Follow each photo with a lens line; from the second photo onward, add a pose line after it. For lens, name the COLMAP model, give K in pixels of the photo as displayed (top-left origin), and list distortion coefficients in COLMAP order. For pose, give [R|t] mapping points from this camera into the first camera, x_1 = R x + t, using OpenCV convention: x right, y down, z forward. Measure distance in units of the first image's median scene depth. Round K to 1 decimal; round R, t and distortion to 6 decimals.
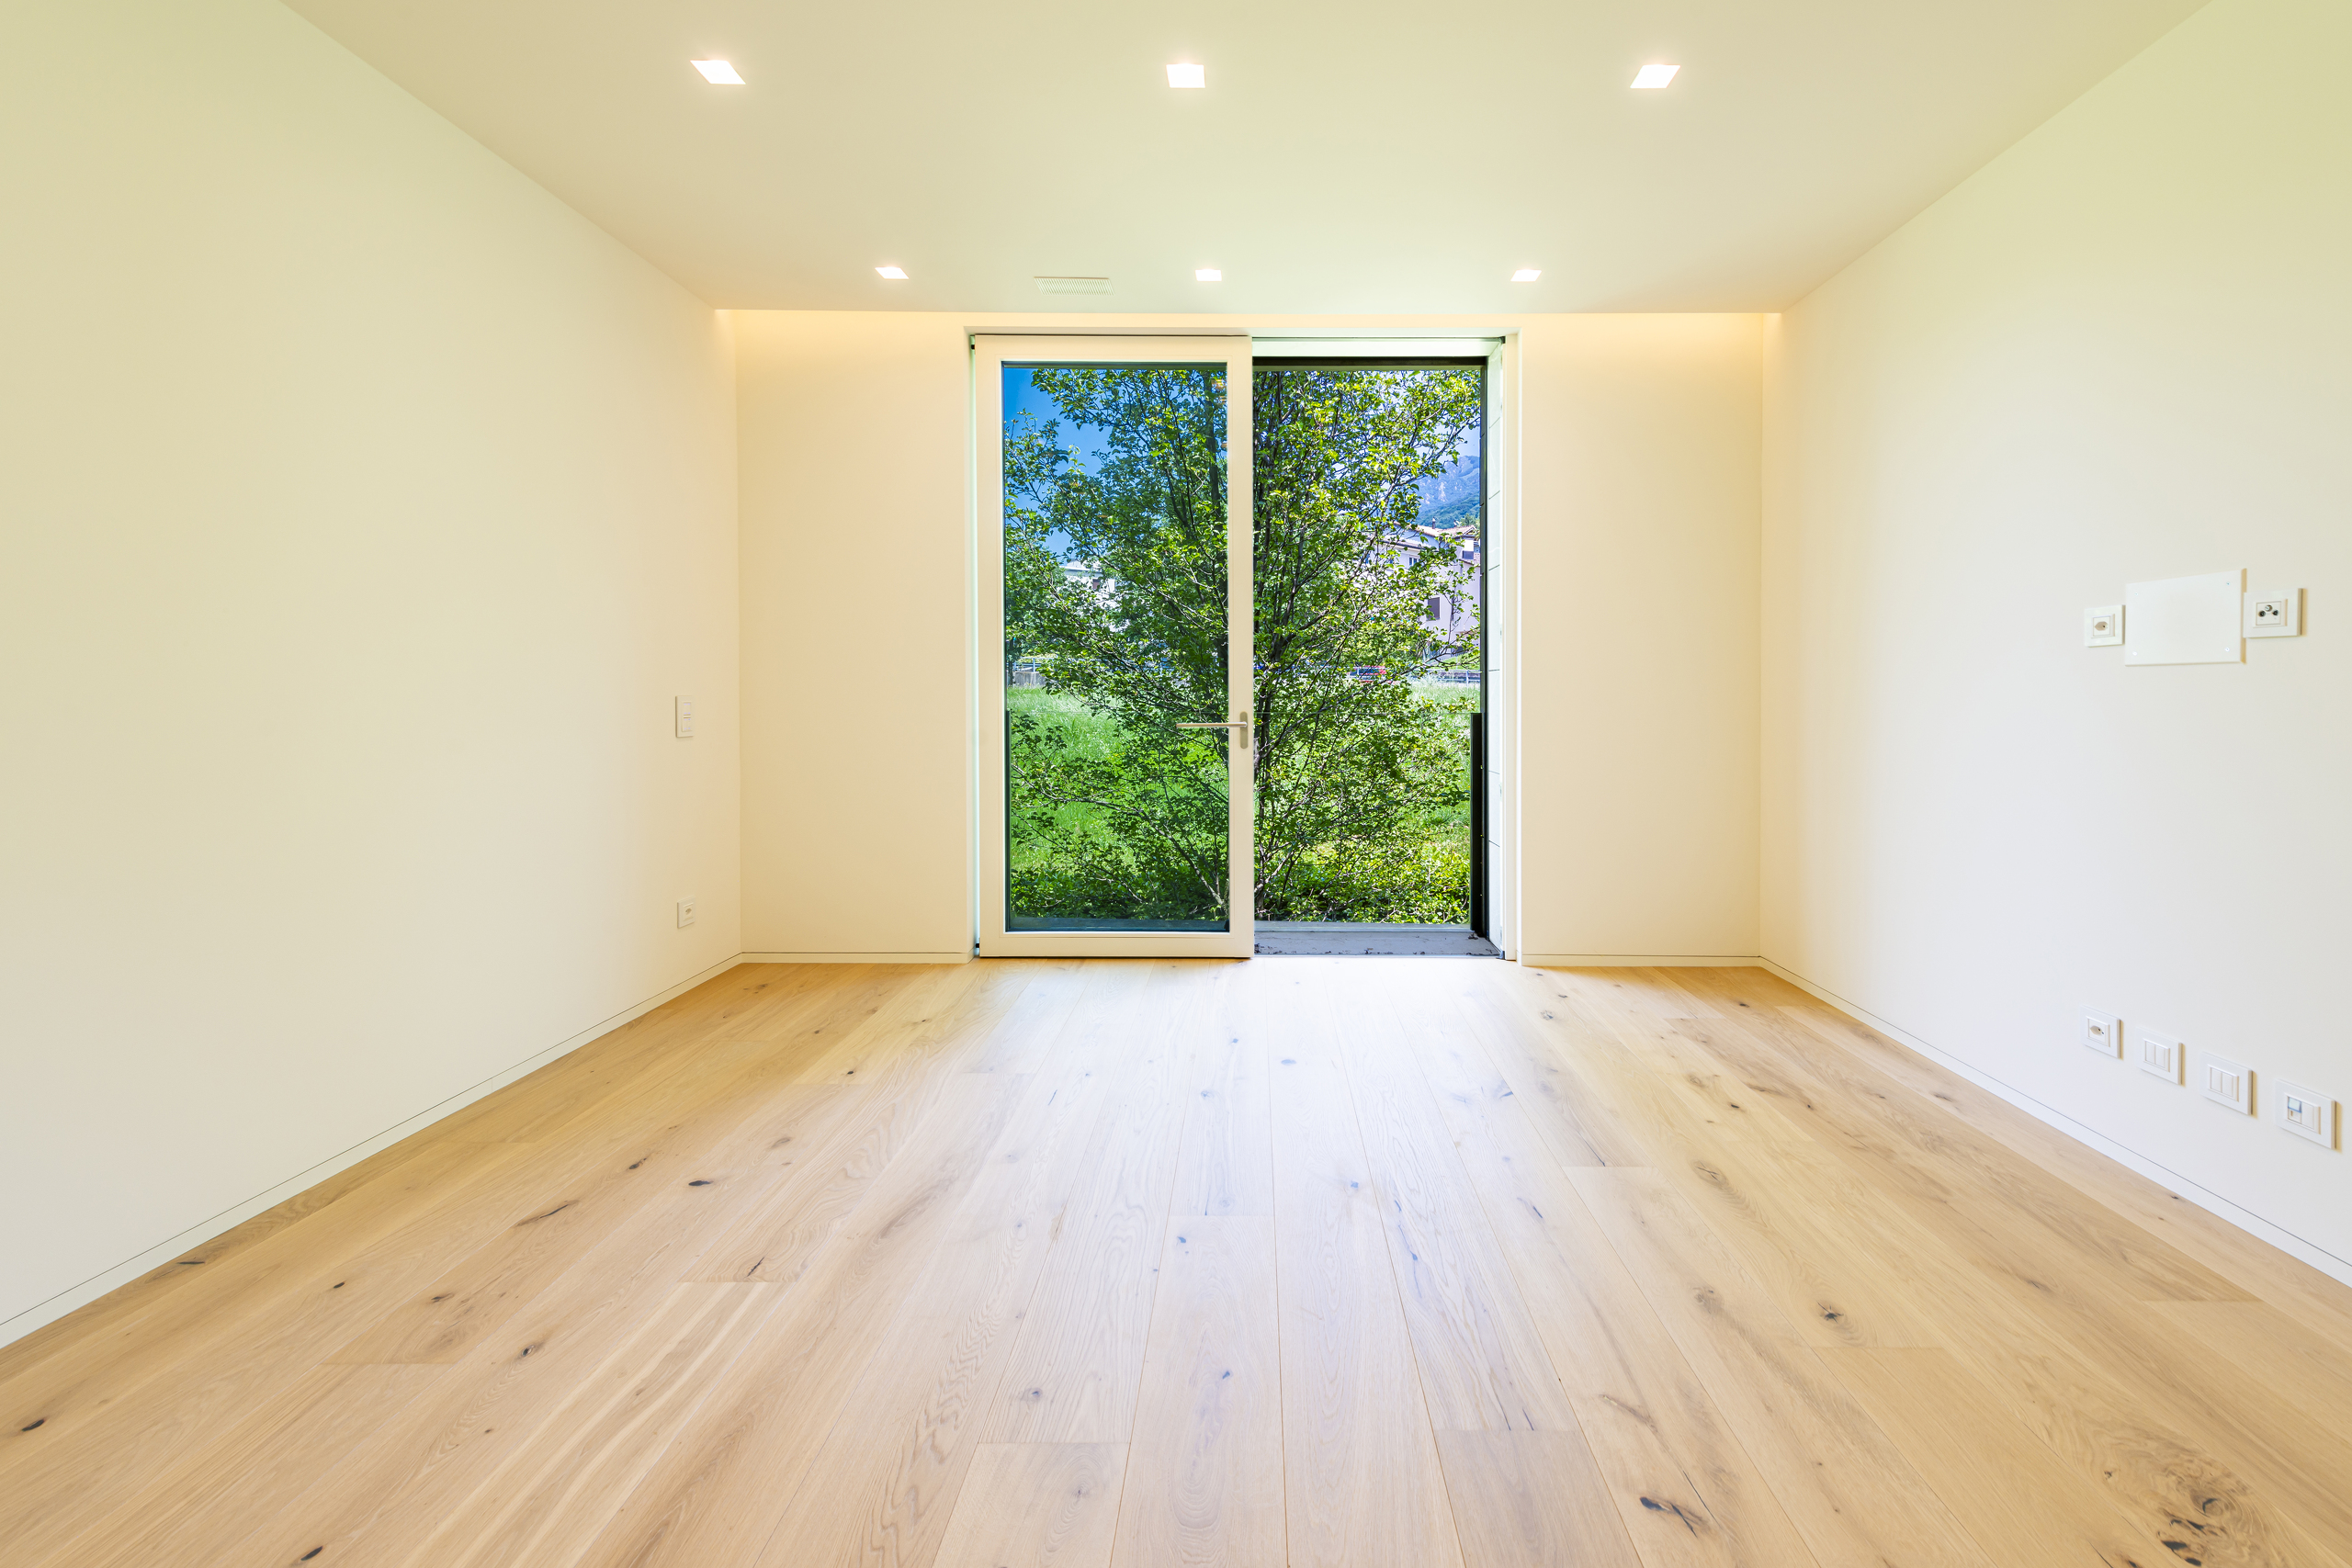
lens RADIAL K [[996.6, 0, 1178.2], [0, 996.6, 706.0], [0, 0, 1]] dist [-0.000221, -0.000091]
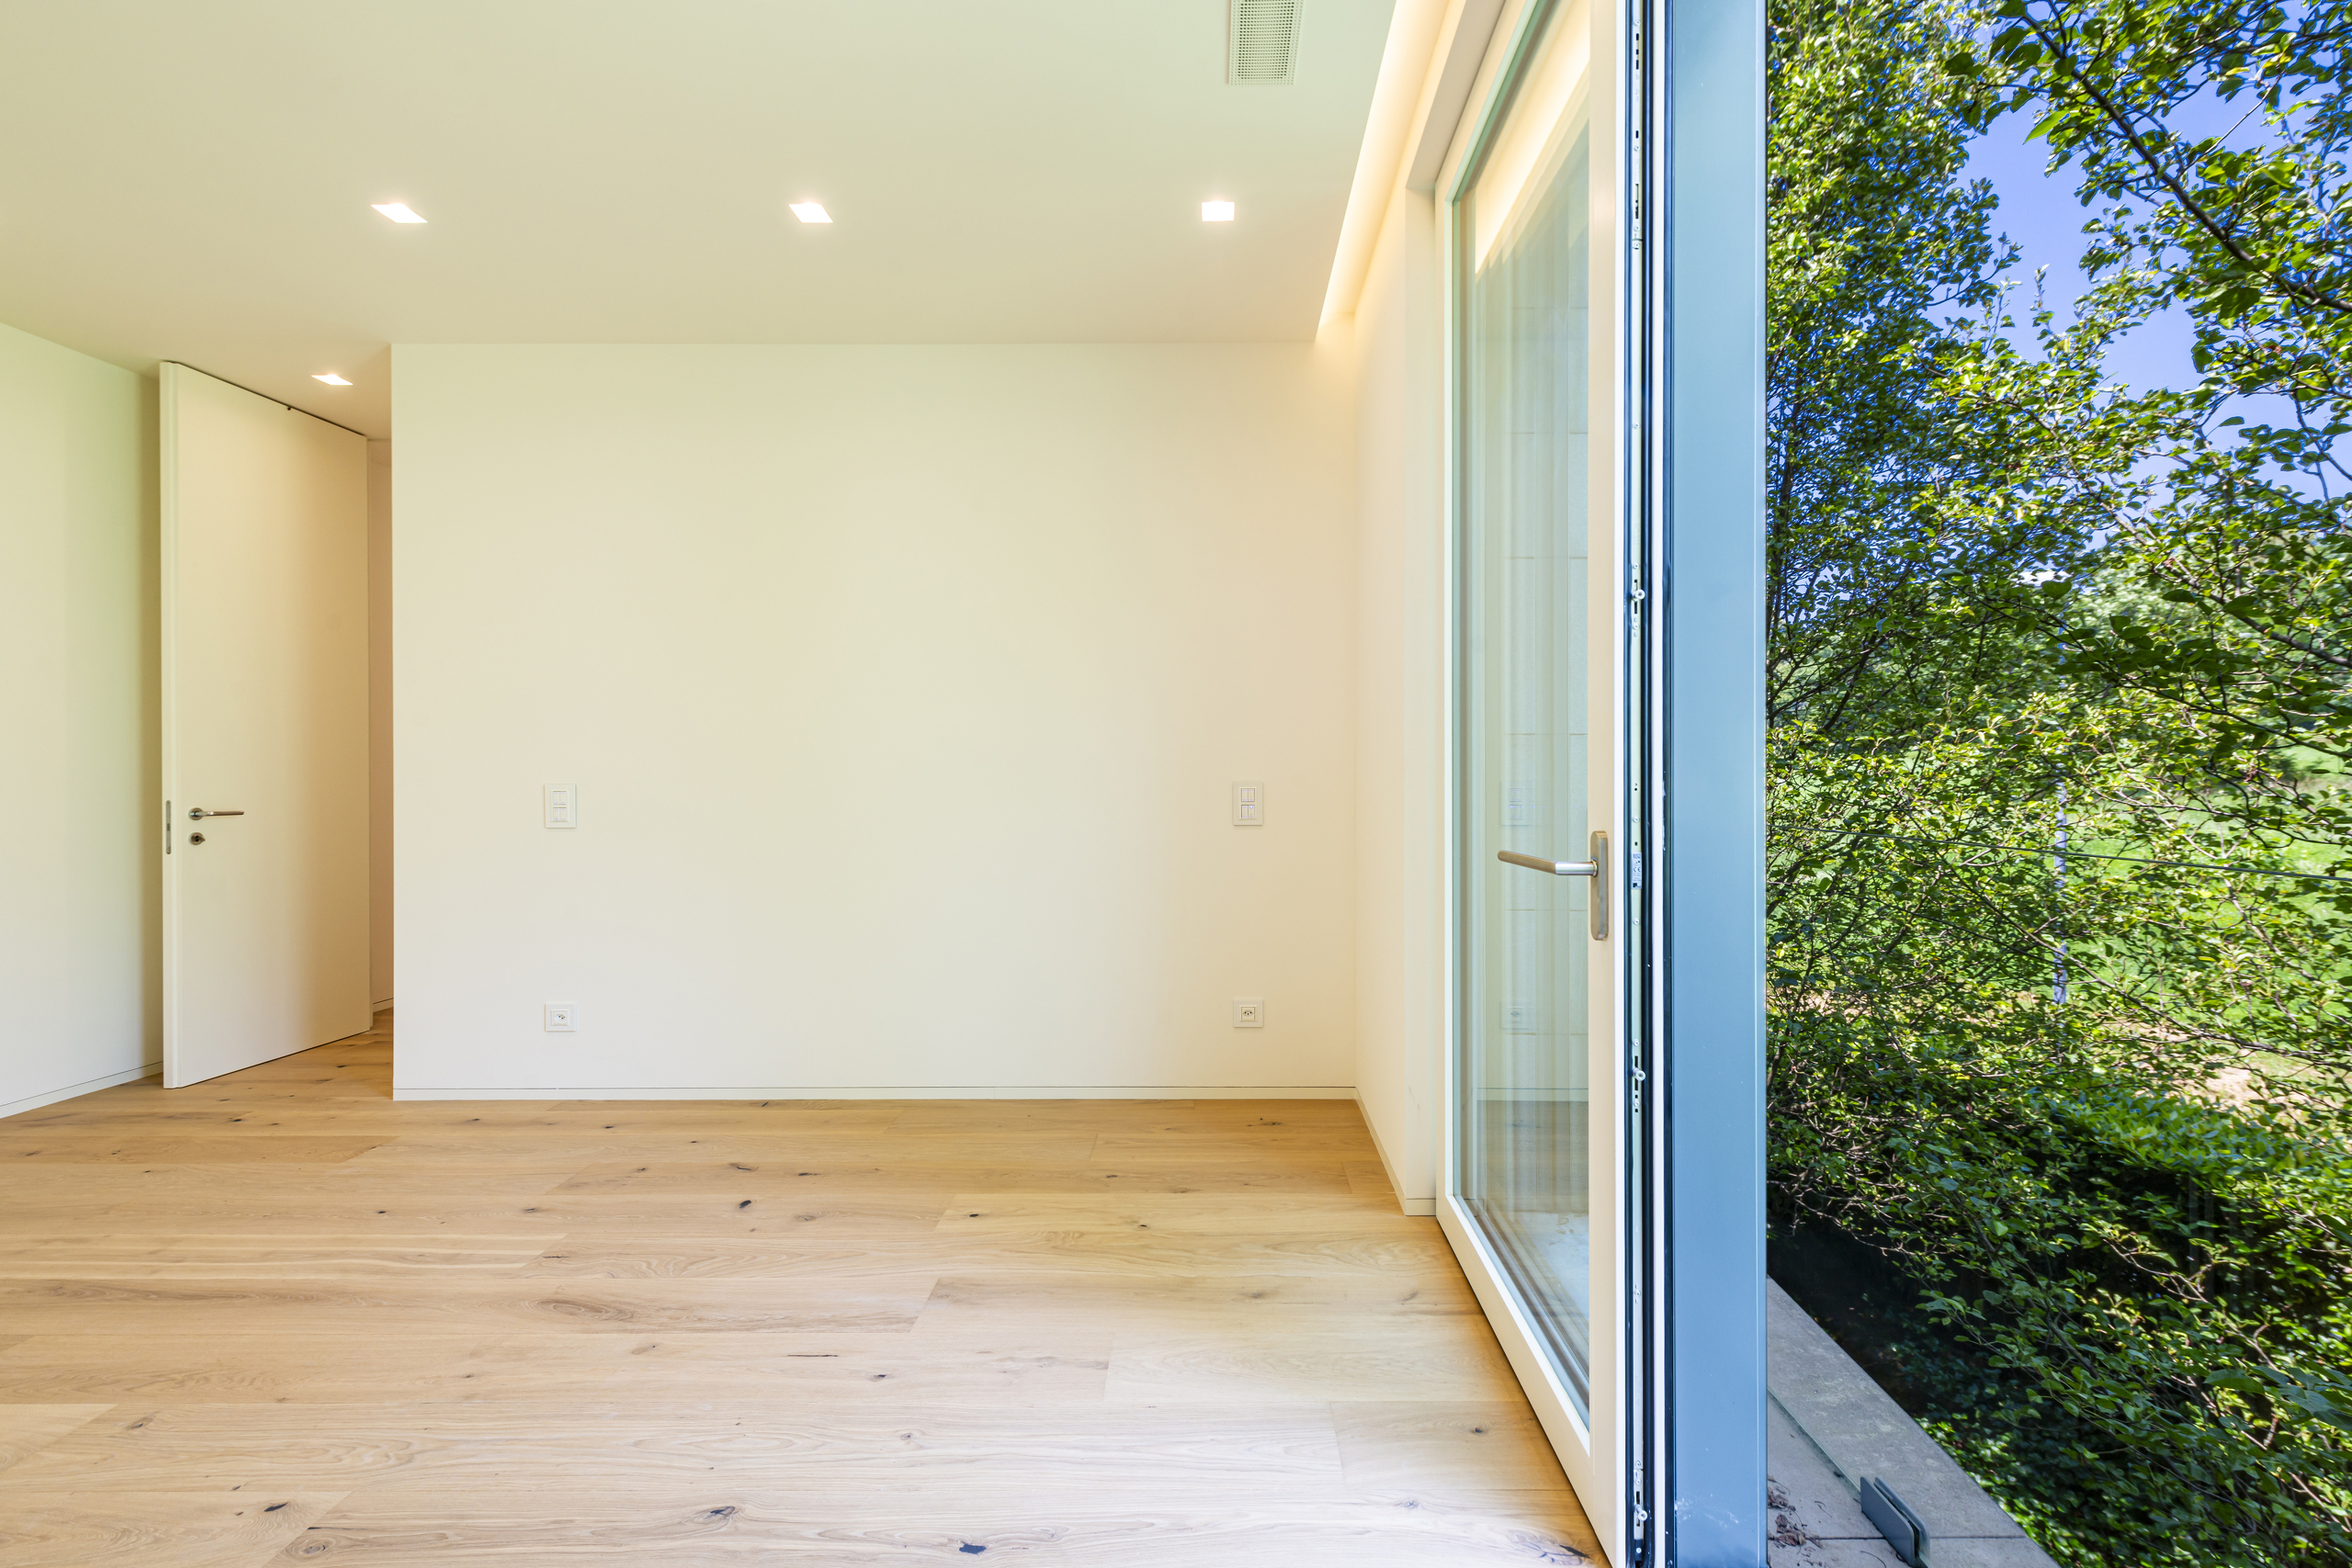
lens RADIAL K [[962.7, 0, 1176.0], [0, 962.7, 784.0], [0, 0, 1]] dist [0.001003, 0.000037]
pose [[0.048507, 0.003855, -0.998815, 0.708808], [-0.003632, 0.999987, 0.003683, -0.023327], [0.998816, 0.003449, 0.048521, 1.519955]]
